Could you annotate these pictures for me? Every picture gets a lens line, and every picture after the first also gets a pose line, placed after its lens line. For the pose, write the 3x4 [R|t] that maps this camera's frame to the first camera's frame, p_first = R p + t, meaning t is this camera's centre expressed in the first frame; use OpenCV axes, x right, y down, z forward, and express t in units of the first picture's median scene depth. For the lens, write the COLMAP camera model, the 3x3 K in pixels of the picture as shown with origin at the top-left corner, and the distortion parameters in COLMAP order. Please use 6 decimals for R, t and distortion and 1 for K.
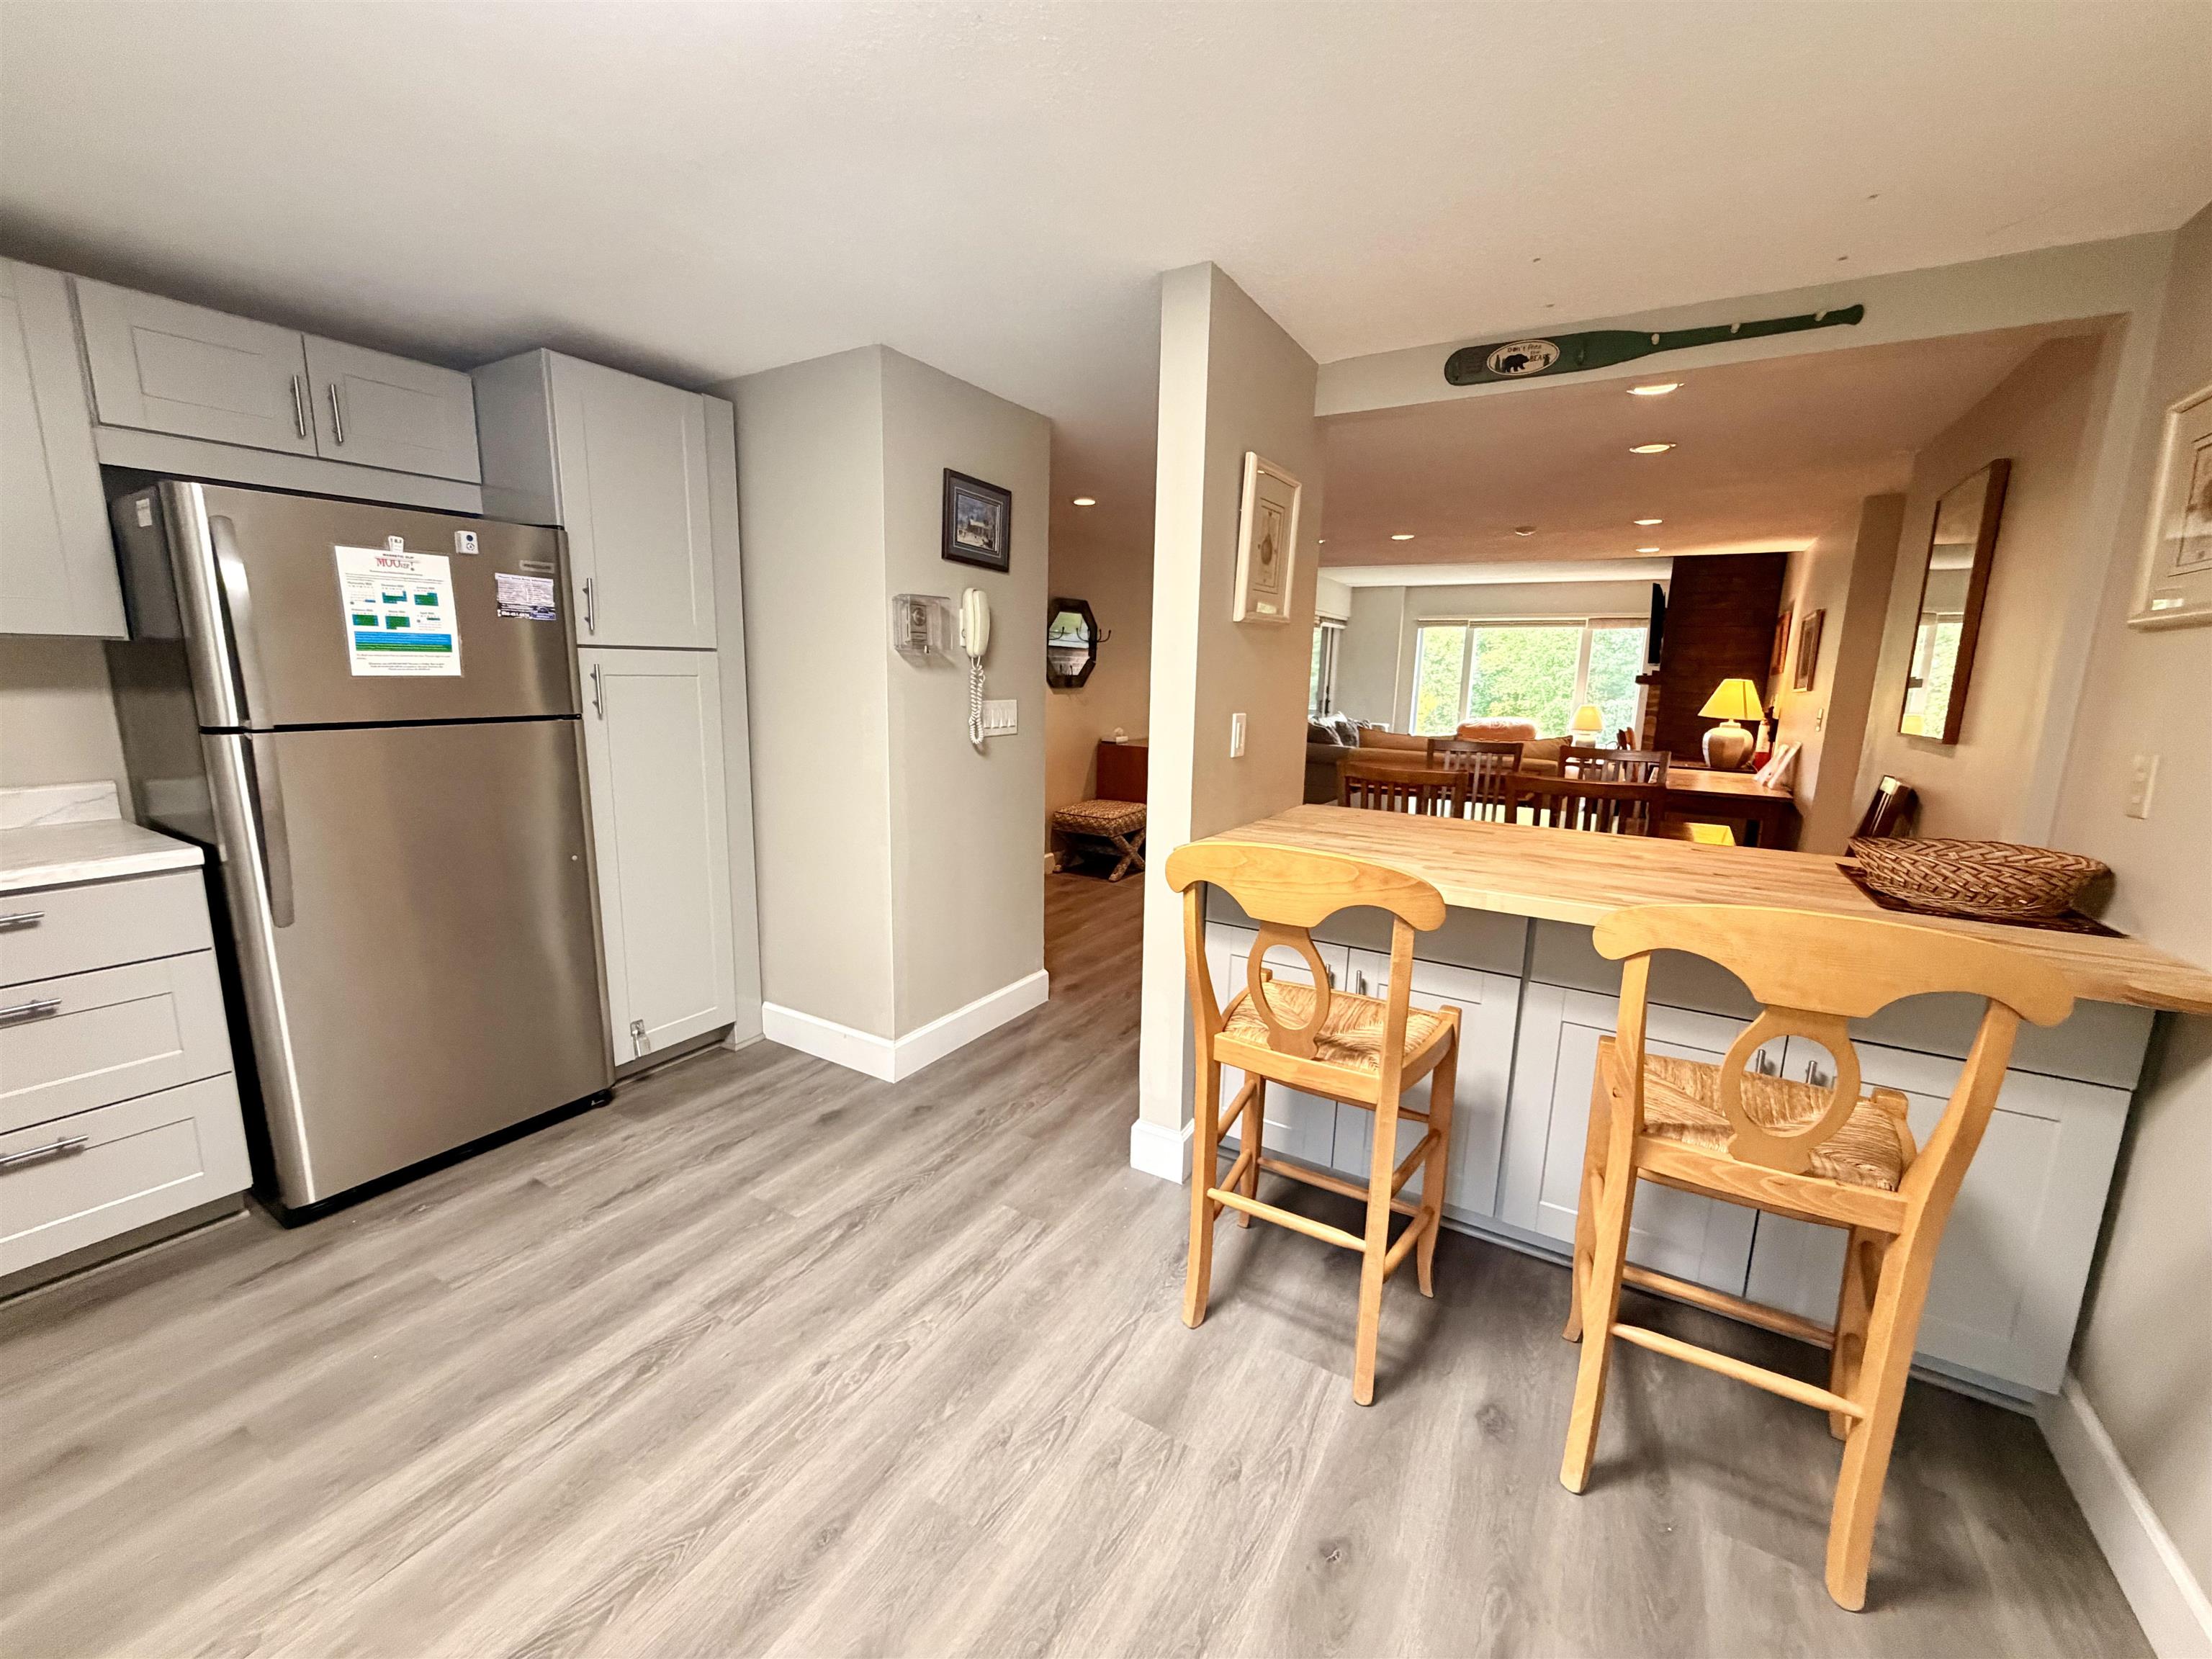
lens RADIAL K [[882.1, 0, 1101.3], [0, 882.1, 830.7], [0, 0, 1]] dist [-0.000616, 0.000291]
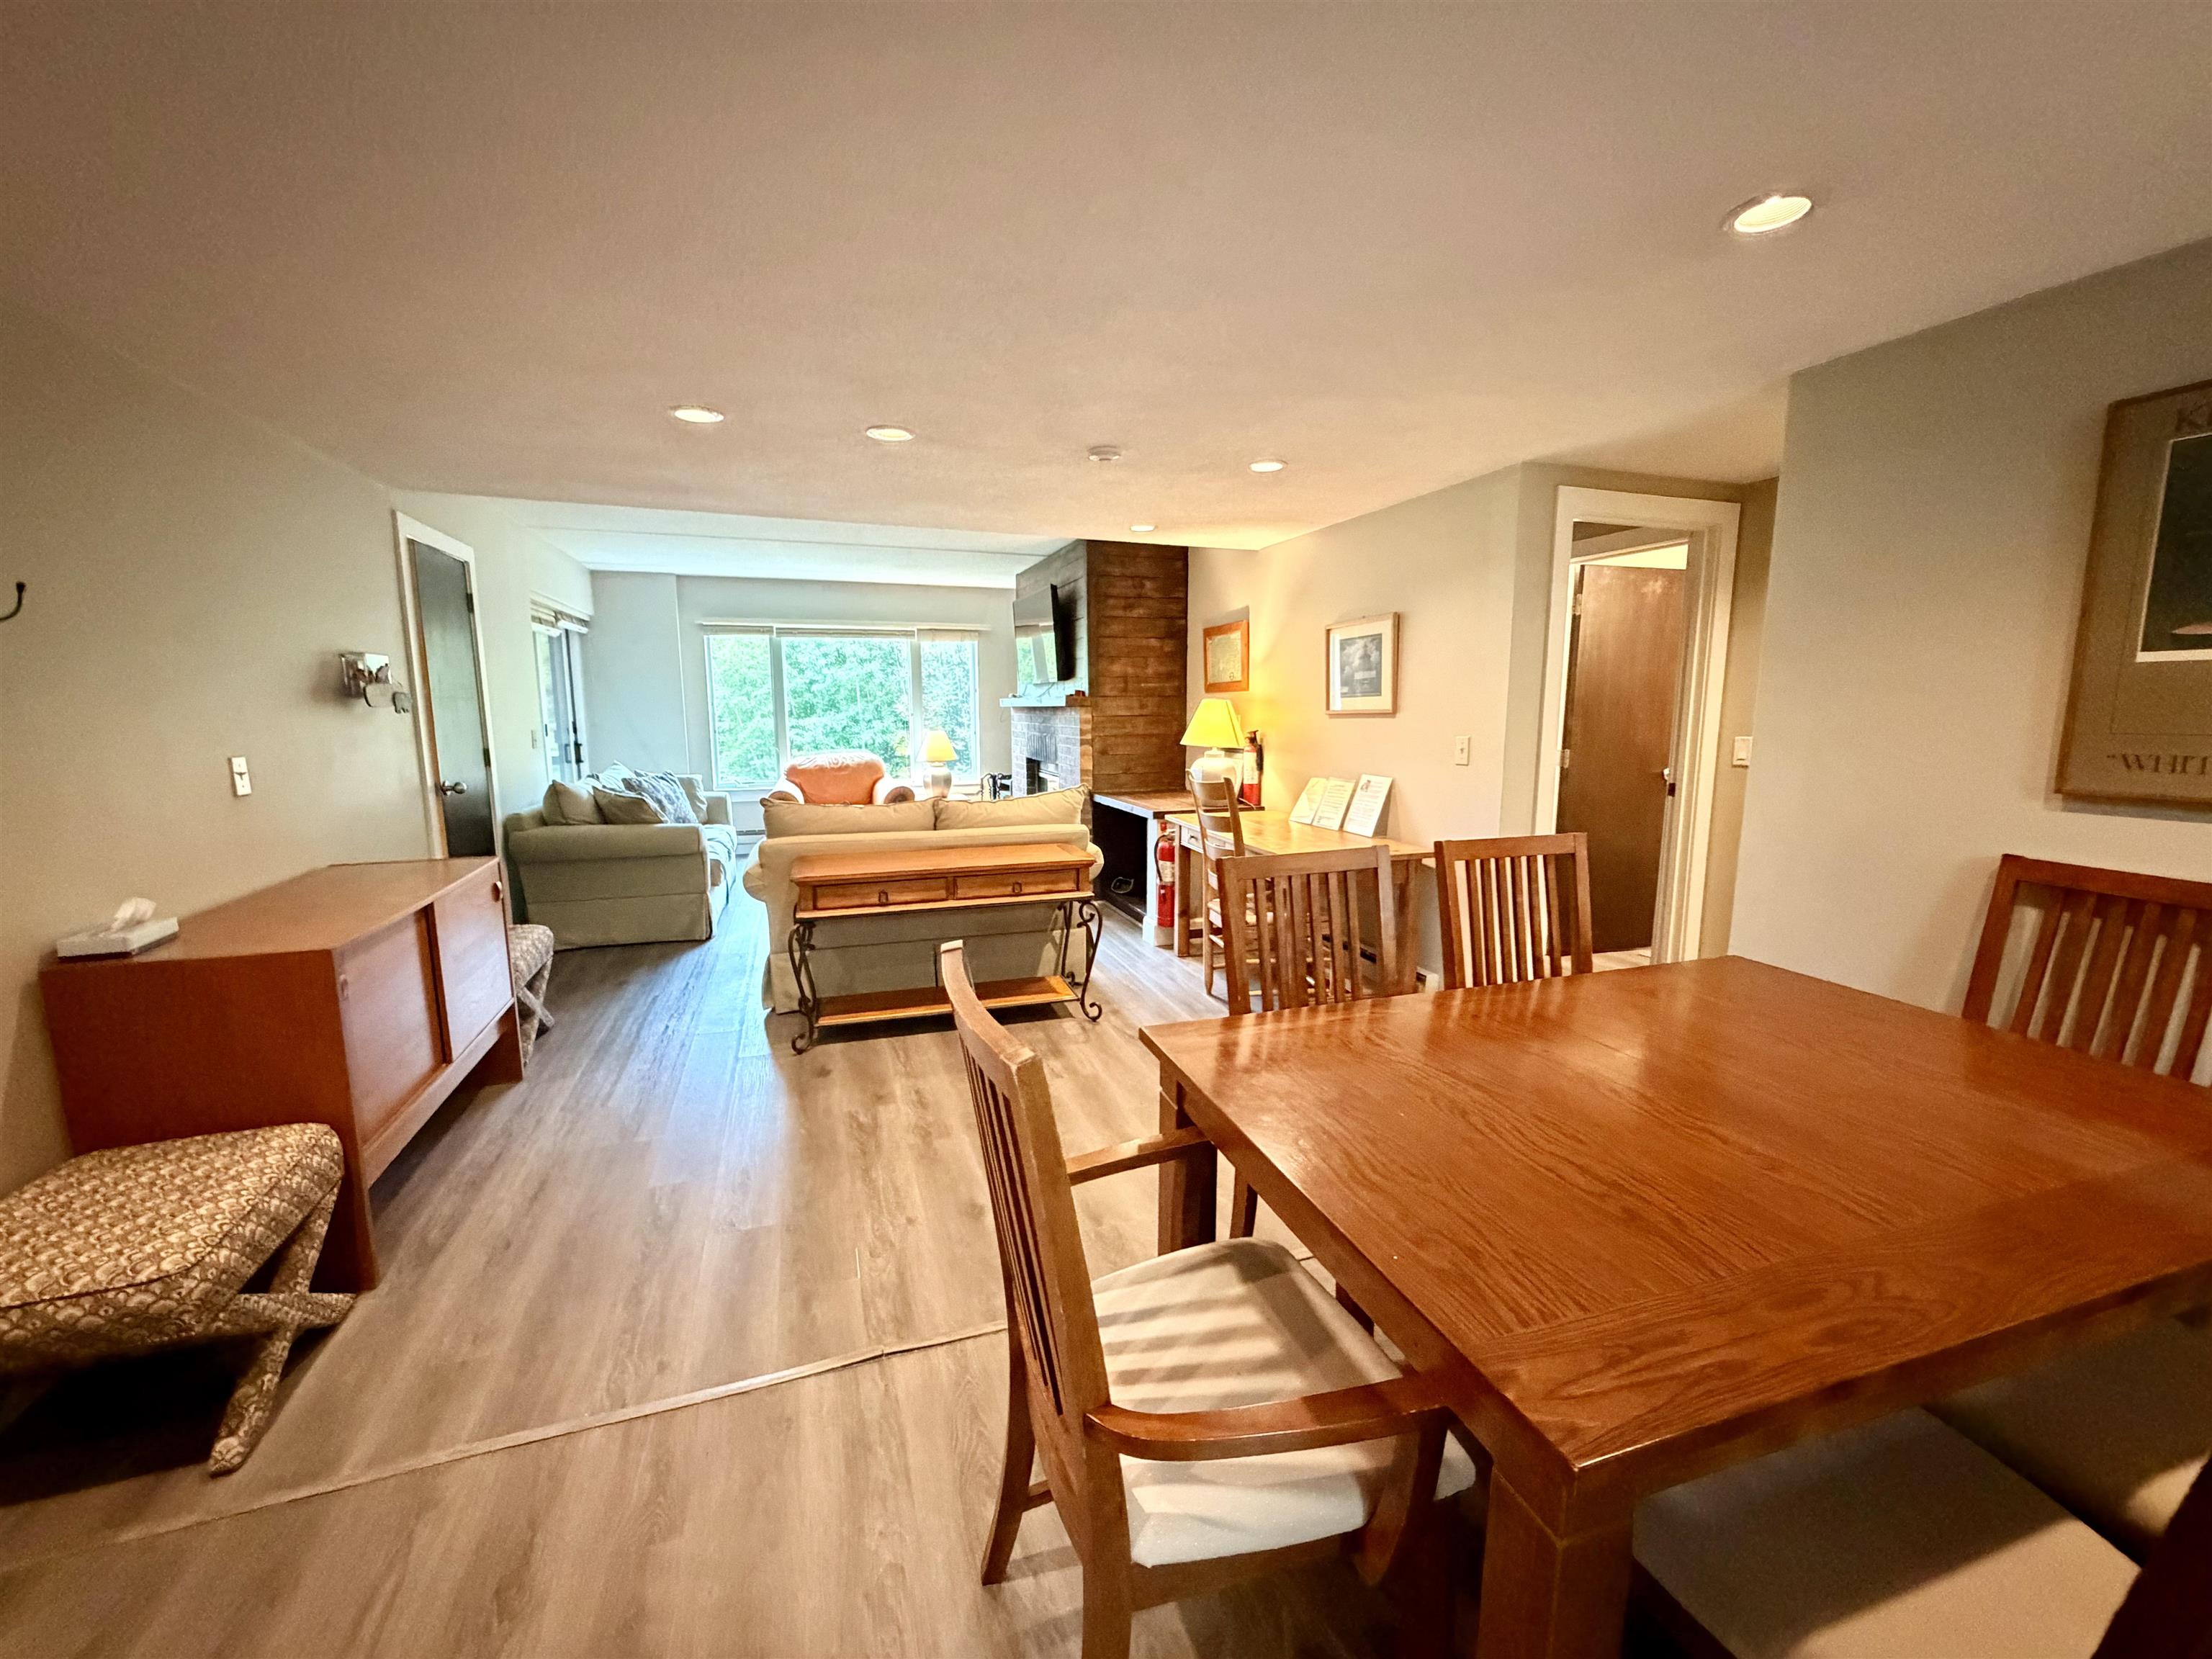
lens RADIAL K [[882.1, 0, 1101.3], [0, 882.1, 830.7], [0, 0, 1]] dist [-0.000616, 0.000291]
pose [[0.638081, -0.138121, 0.757480, 0.014935], [0.154574, 0.986730, 0.049714, -0.271144], [-0.754294, 0.085365, 0.650963, 1.393445]]
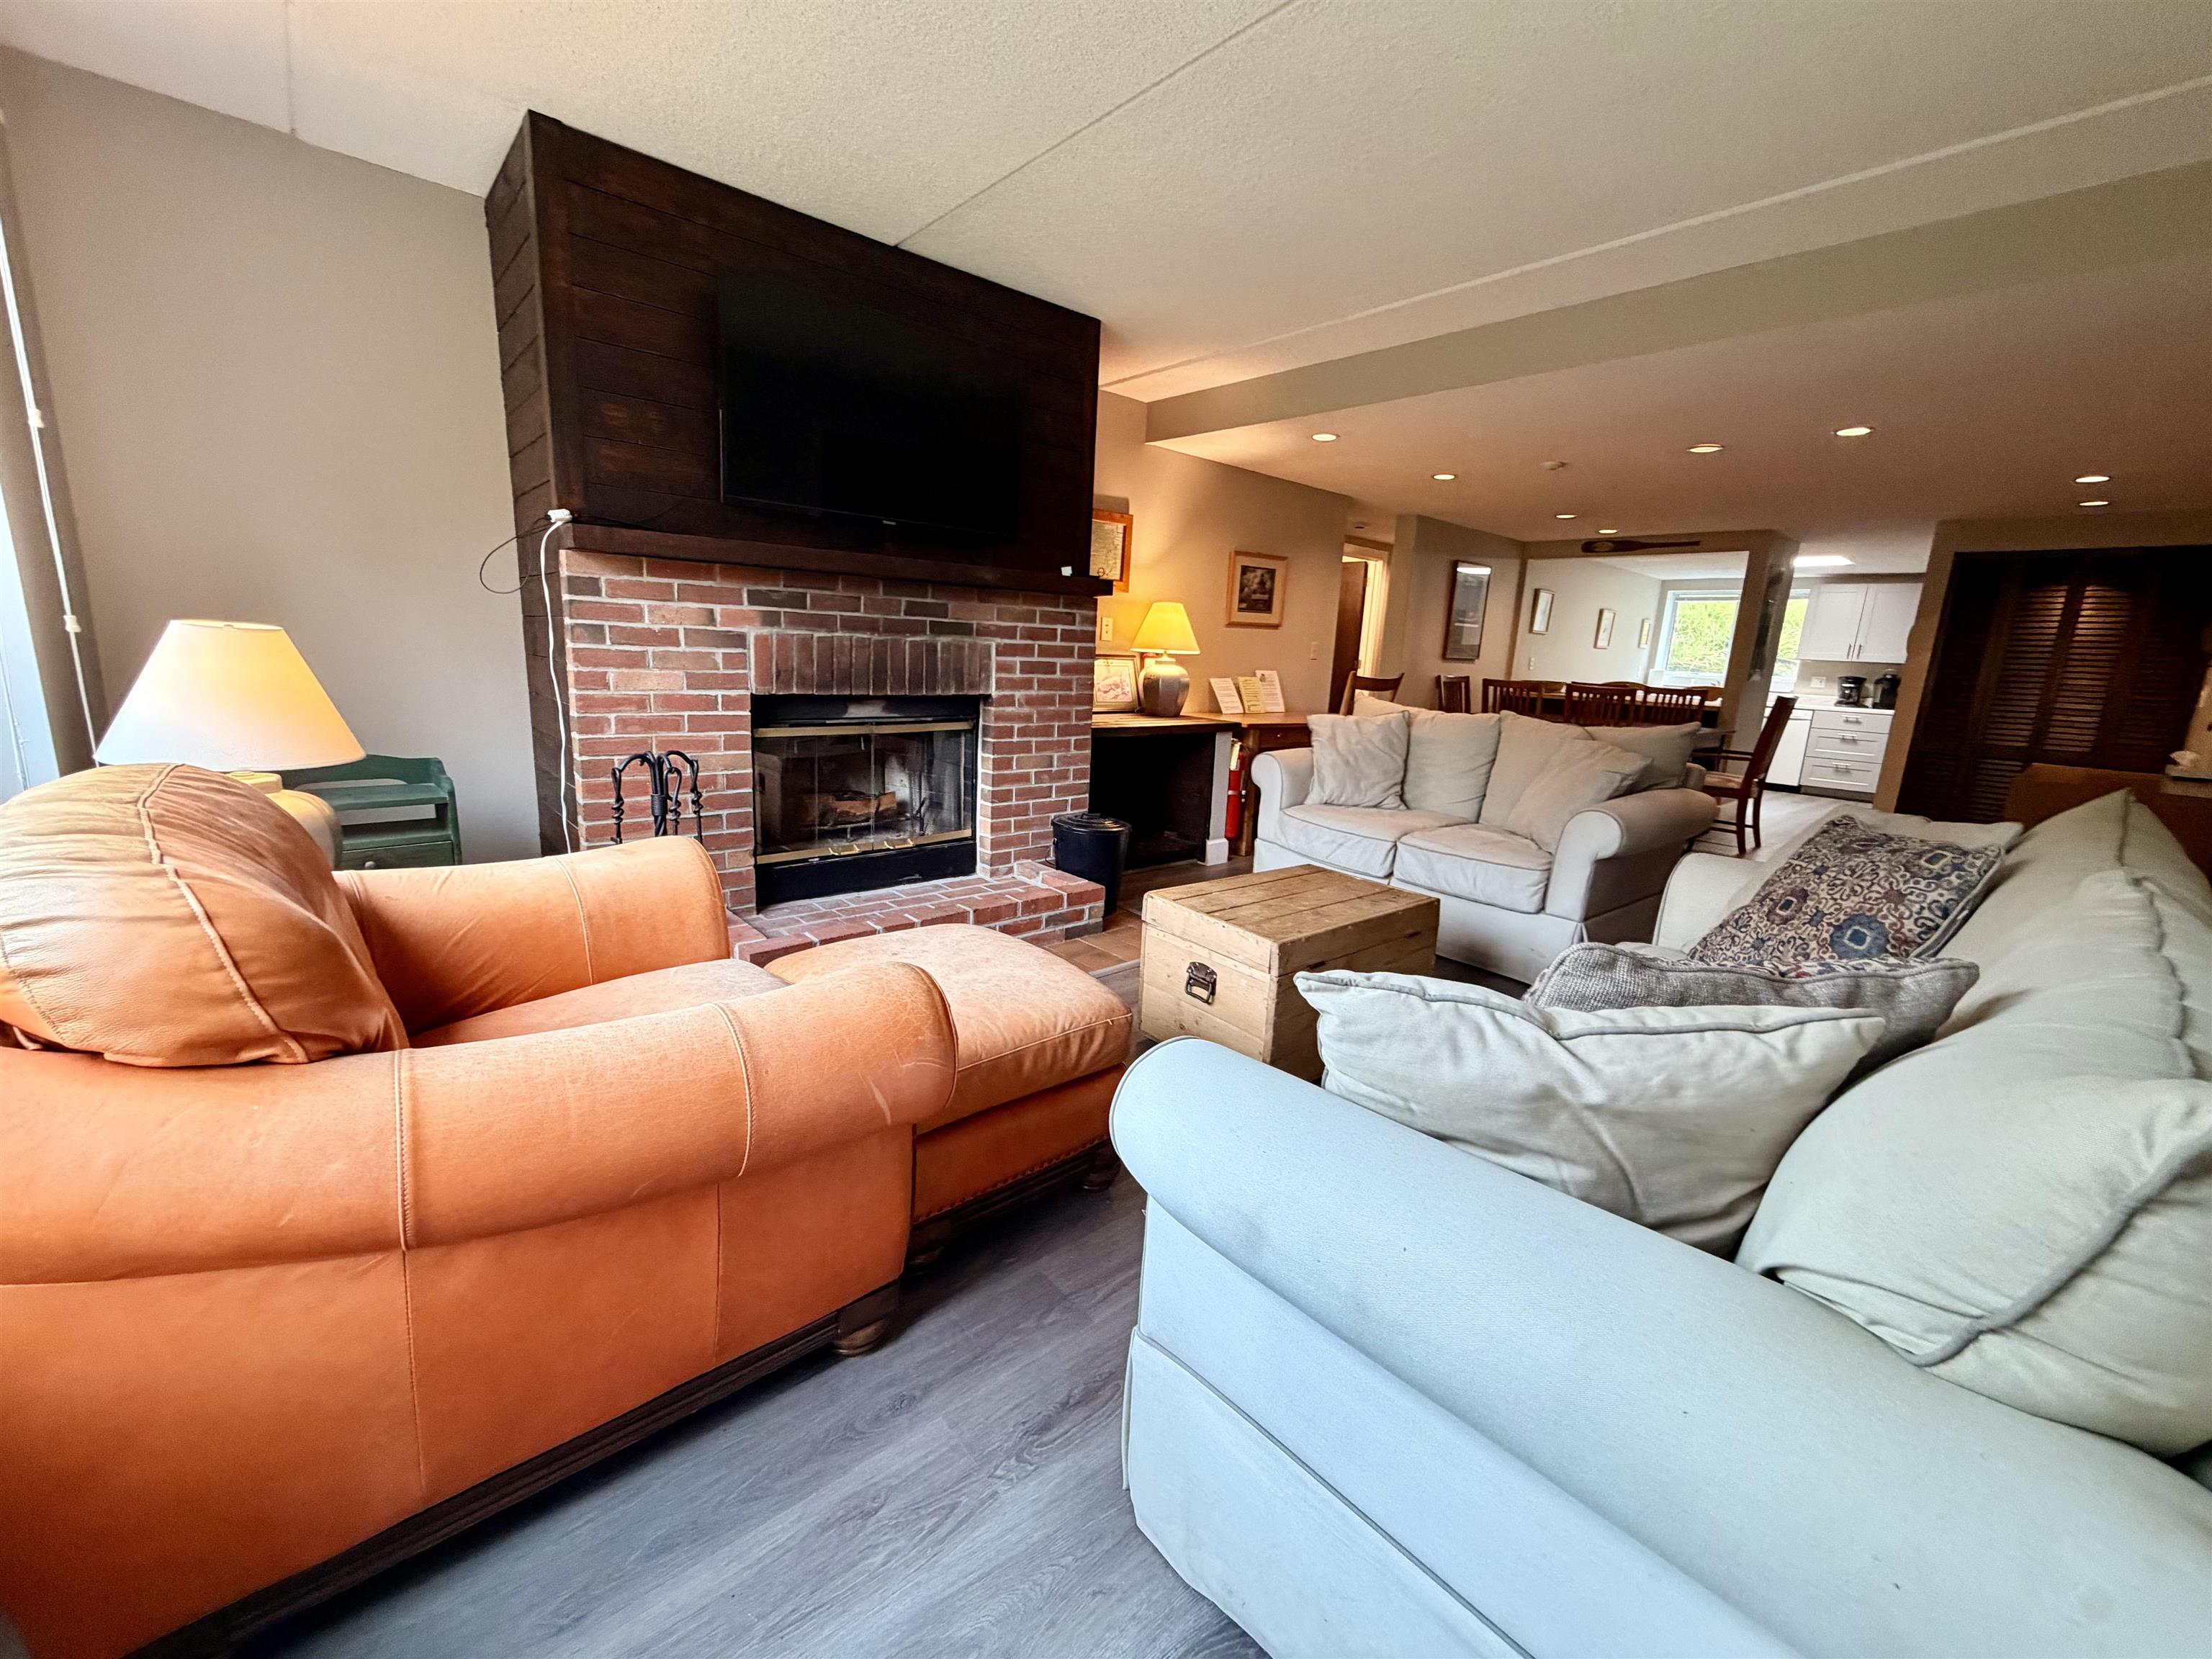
lens RADIAL K [[882.1, 0, 1101.3], [0, 882.1, 830.7], [0, 0, 1]] dist [-0.000616, 0.000291]
pose [[-0.951993, -0.131972, 0.276210, 1.346881], [-0.019426, 0.926524, 0.375734, -0.699735], [-0.305502, 0.352331, -0.884608, 4.507078]]
